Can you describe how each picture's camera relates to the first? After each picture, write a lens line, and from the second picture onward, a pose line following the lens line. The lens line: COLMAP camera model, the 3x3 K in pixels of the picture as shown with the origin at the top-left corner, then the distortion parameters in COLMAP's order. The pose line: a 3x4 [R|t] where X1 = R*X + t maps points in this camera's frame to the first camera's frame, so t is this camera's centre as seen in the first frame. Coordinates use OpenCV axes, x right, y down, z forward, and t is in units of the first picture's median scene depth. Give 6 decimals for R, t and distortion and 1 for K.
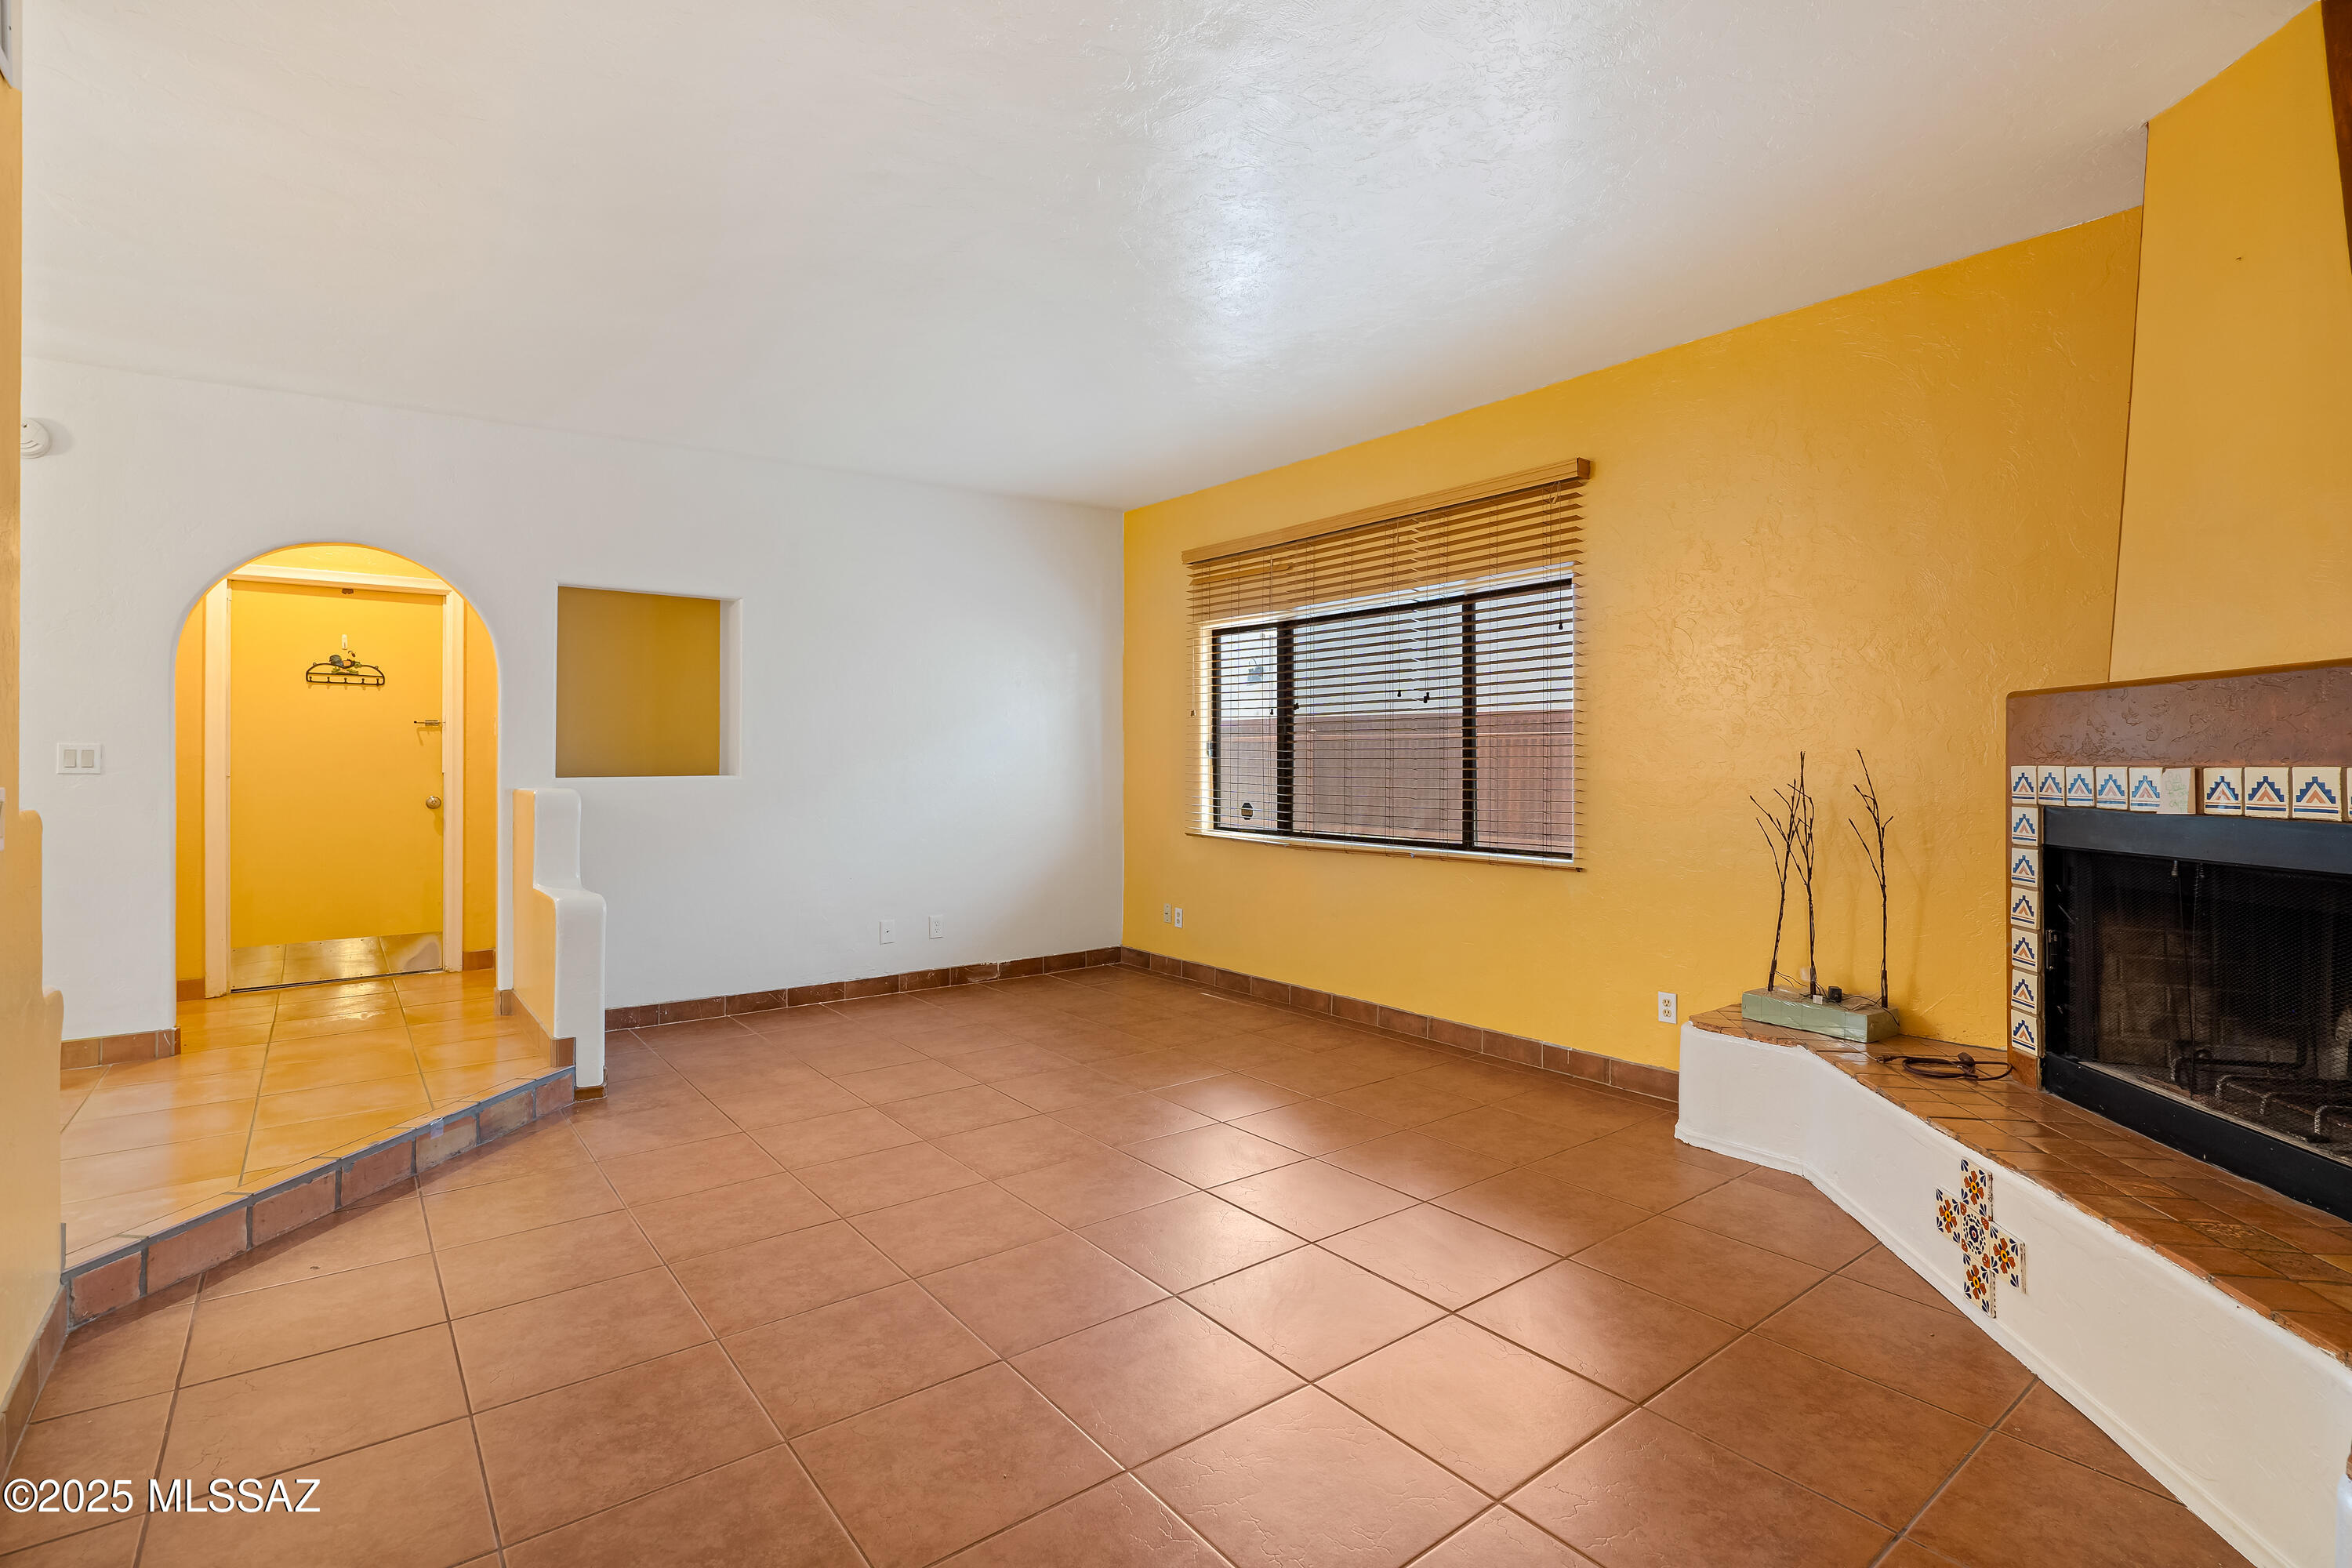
lens RADIAL K [[1098.4, 0, 1187.0], [0, 1098.4, 767.4], [0, 0, 1]] dist [-0.002566, 0.002127]
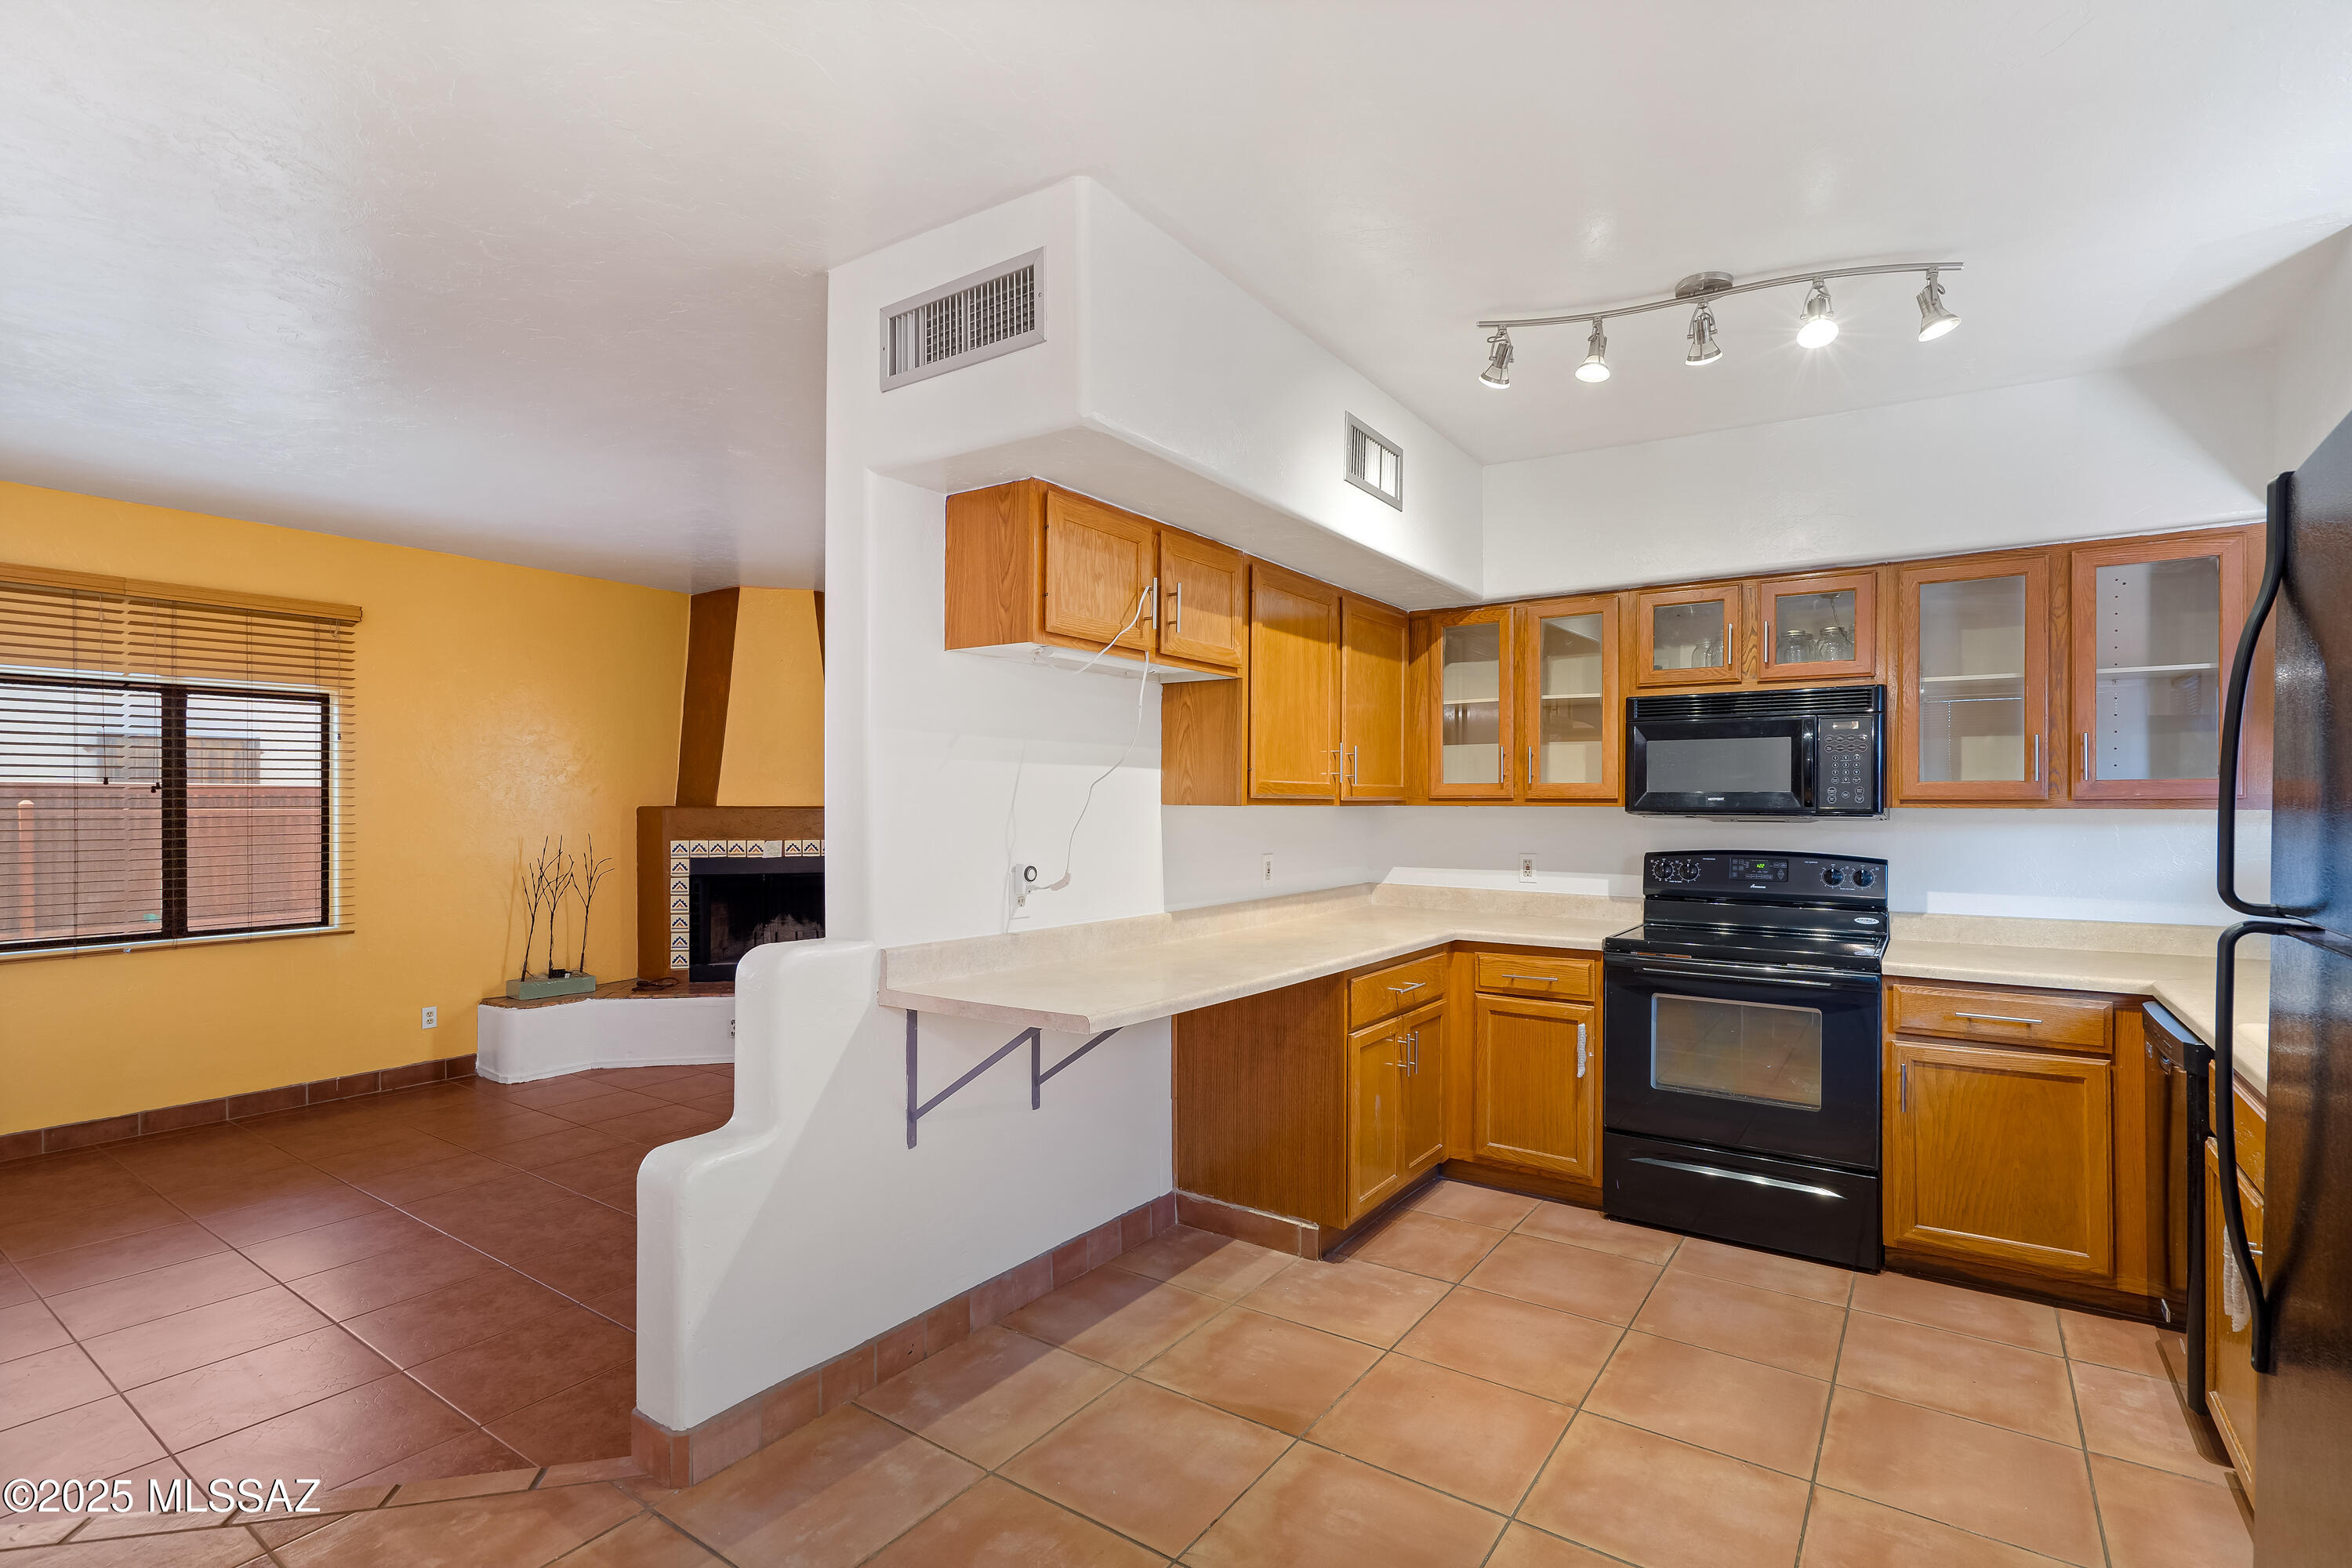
lens RADIAL K [[1098.4, 0, 1185.3], [0, 1098.4, 802.8], [0, 0, 1]] dist [-0.002566, 0.002127]
pose [[-0.282297, -0.002041, 0.959325, -1.290583], [0.006148, 0.999973, 0.003937, -0.062850], [-0.959307, 0.007009, -0.282277, 0.498080]]
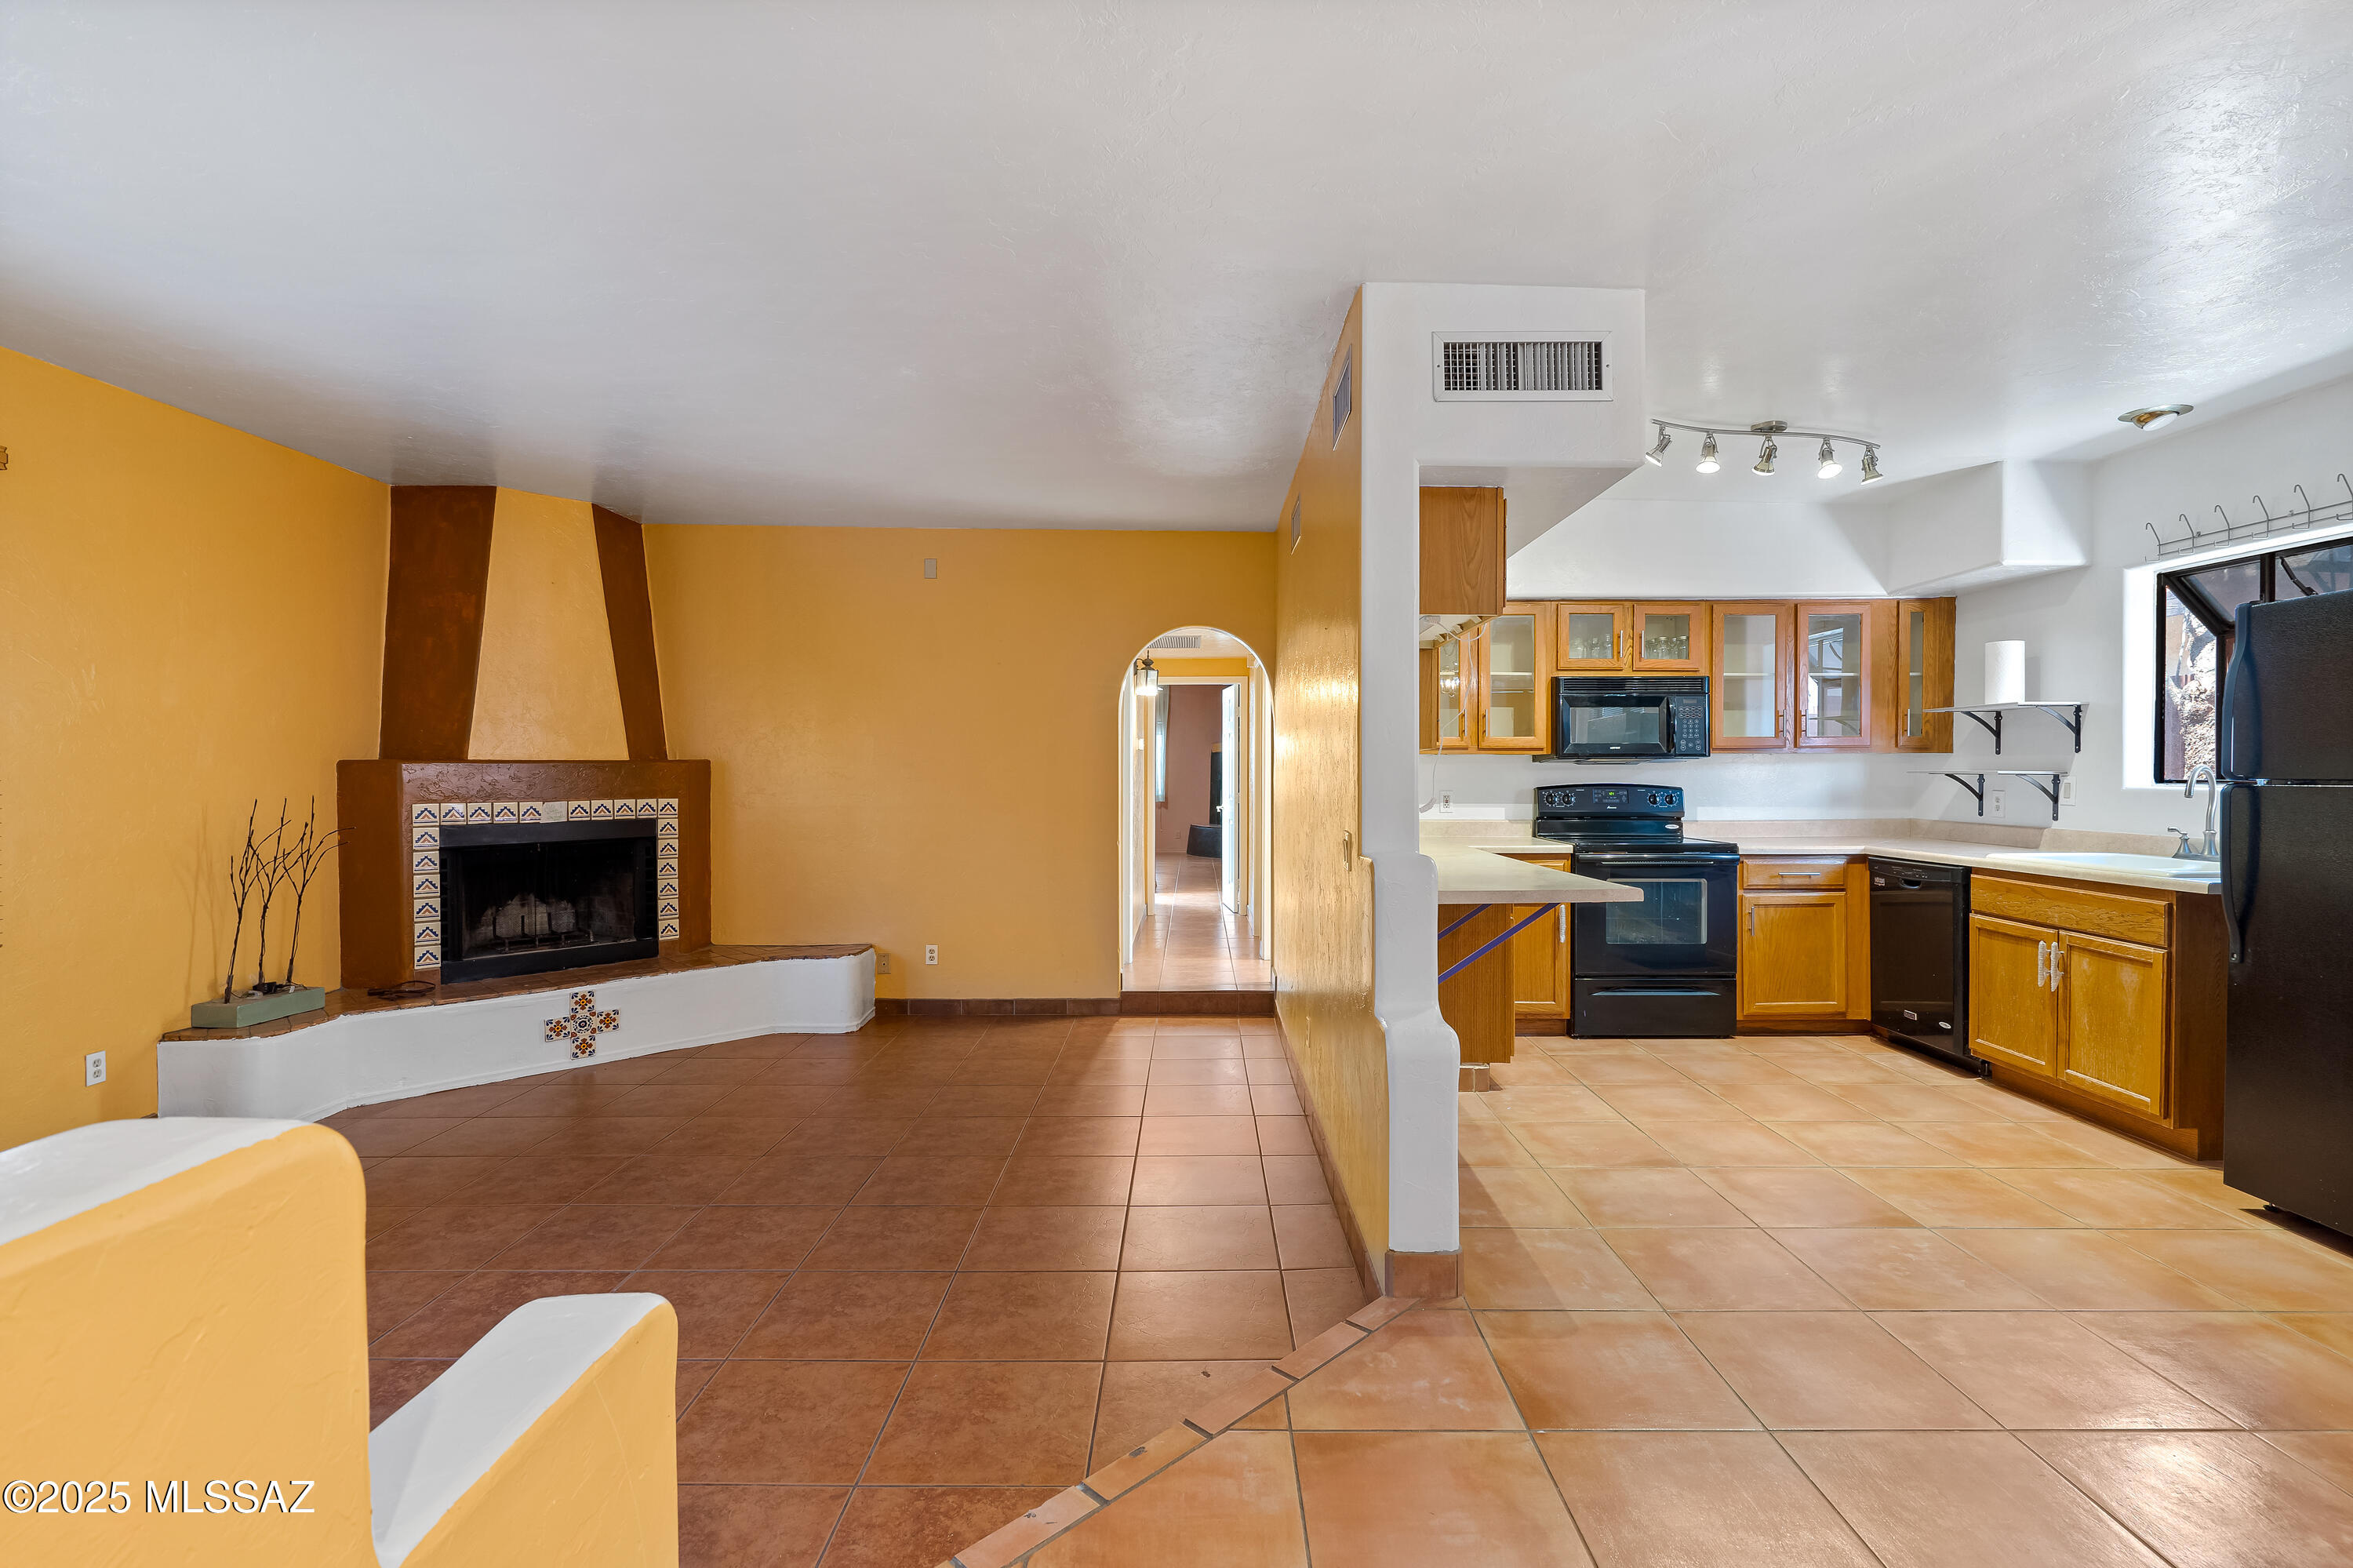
lens RADIAL K [[1098.9, 0, 1177.1], [0, 1098.9, 781.8], [0, 0, 1]] dist [-0.002566, 0.002127]
pose [[-0.774606, -0.004273, 0.632429, -0.970333], [0.007450, 0.999846, 0.015881, -0.042654], [-0.632400, 0.017014, -0.774455, 1.231471]]
